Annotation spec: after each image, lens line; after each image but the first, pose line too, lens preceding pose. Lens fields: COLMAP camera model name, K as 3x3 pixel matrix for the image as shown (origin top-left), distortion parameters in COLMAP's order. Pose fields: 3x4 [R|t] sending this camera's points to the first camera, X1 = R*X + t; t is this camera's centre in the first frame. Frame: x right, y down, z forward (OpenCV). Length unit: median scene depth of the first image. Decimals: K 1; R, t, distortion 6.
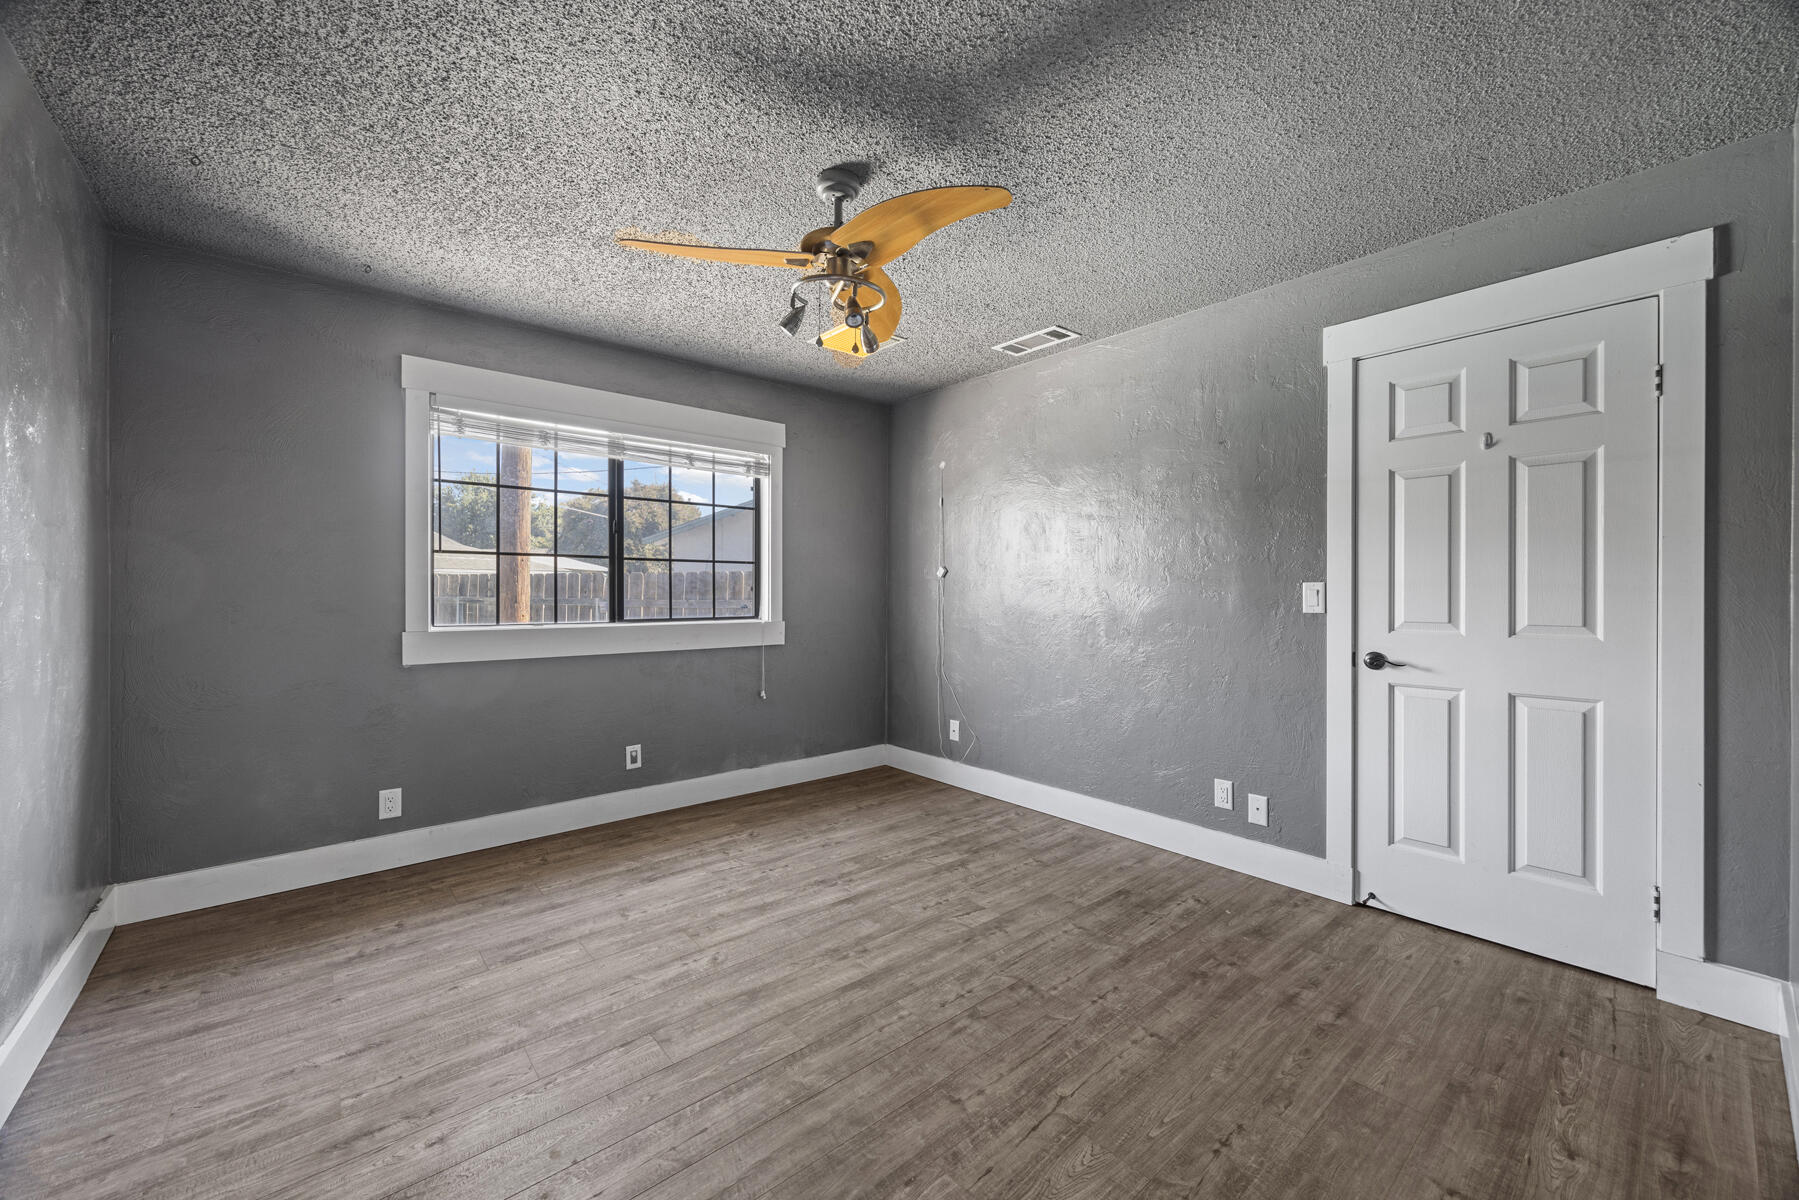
lens RADIAL K [[710.9, 0, 938.6], [0, 710.9, 598.6], [0, 0, 1]] dist [-0.005806, -0.000151]
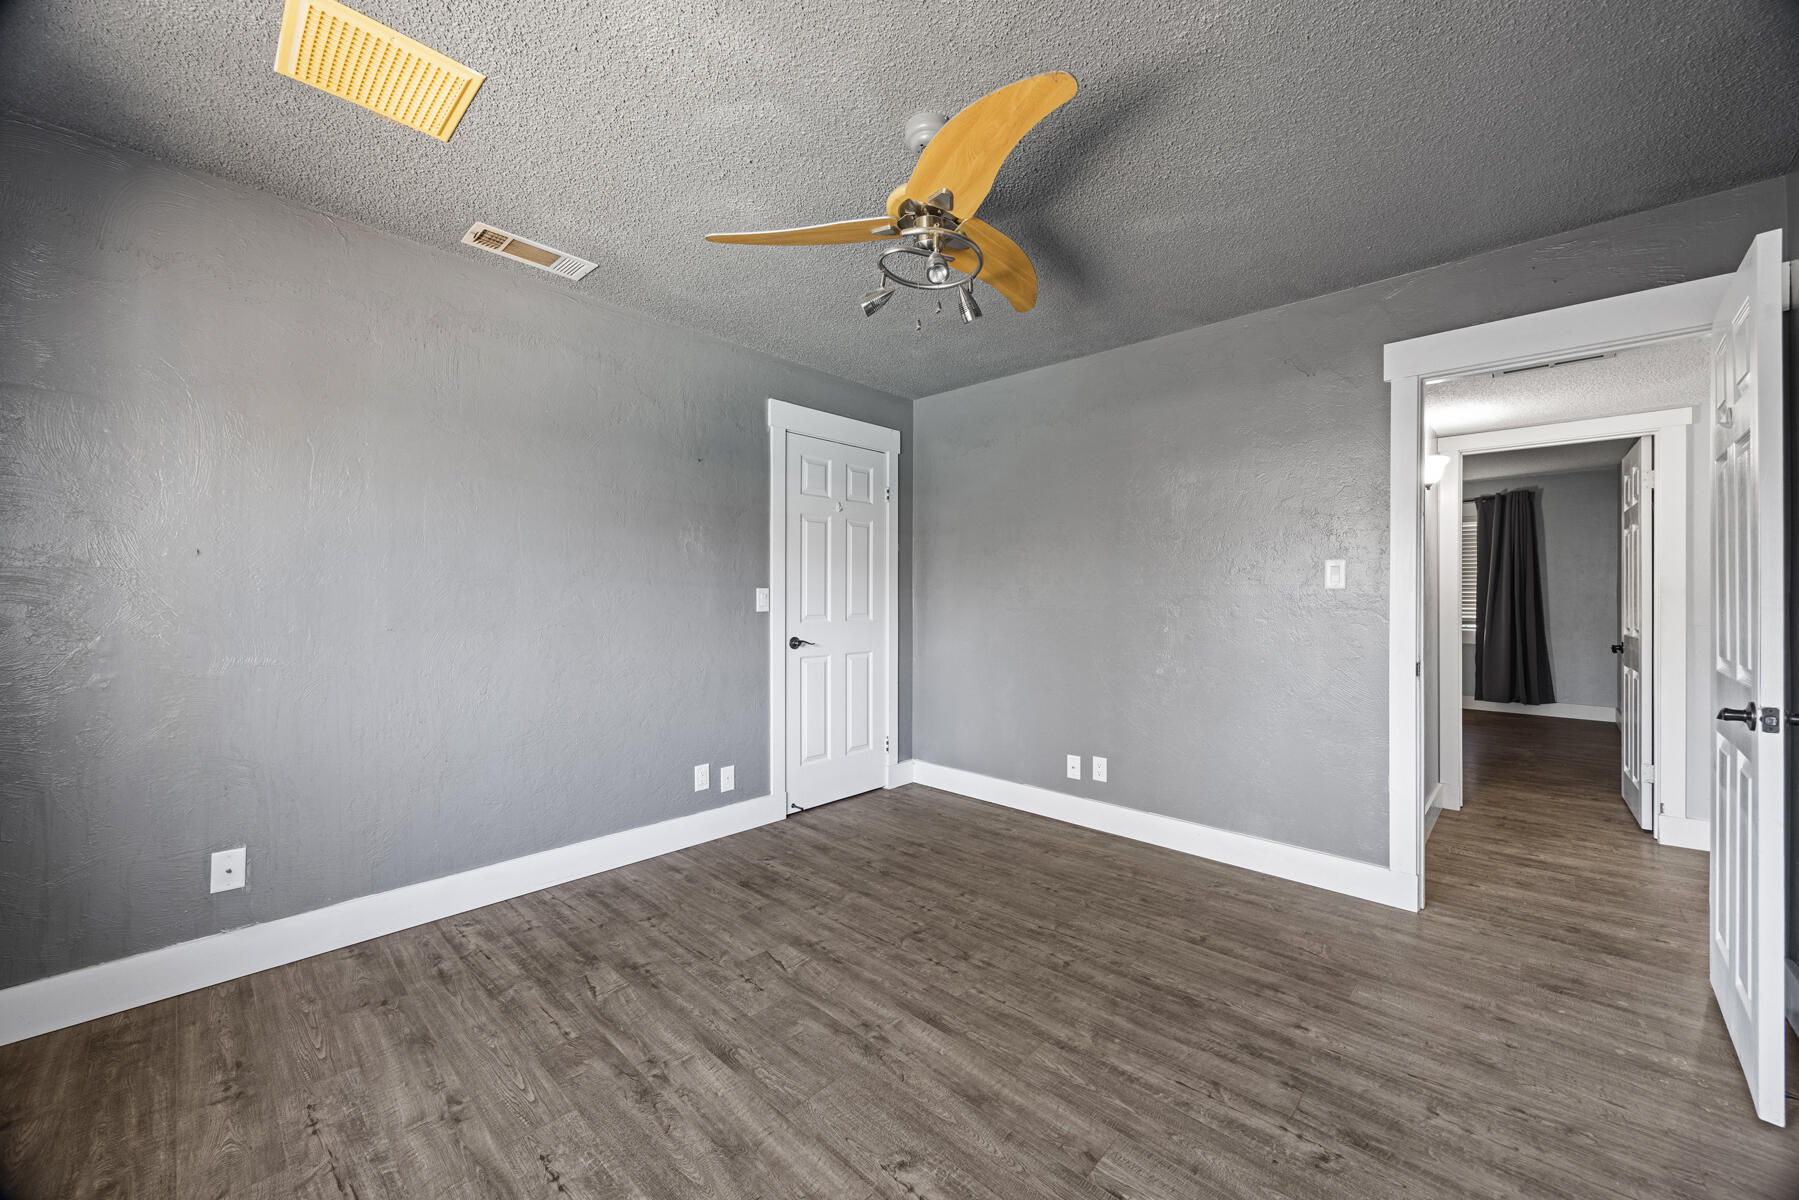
lens RADIAL K [[687.8, 0, 905.1], [0, 687.8, 598.7], [0, 0, 1]] dist [-0.004039, 0.000135]
pose [[-0.100075, -0.005548, 0.994964, -0.795768], [0.005775, 0.999964, 0.006156, -0.010187], [-0.994963, 0.006362, -0.100040, 0.899286]]
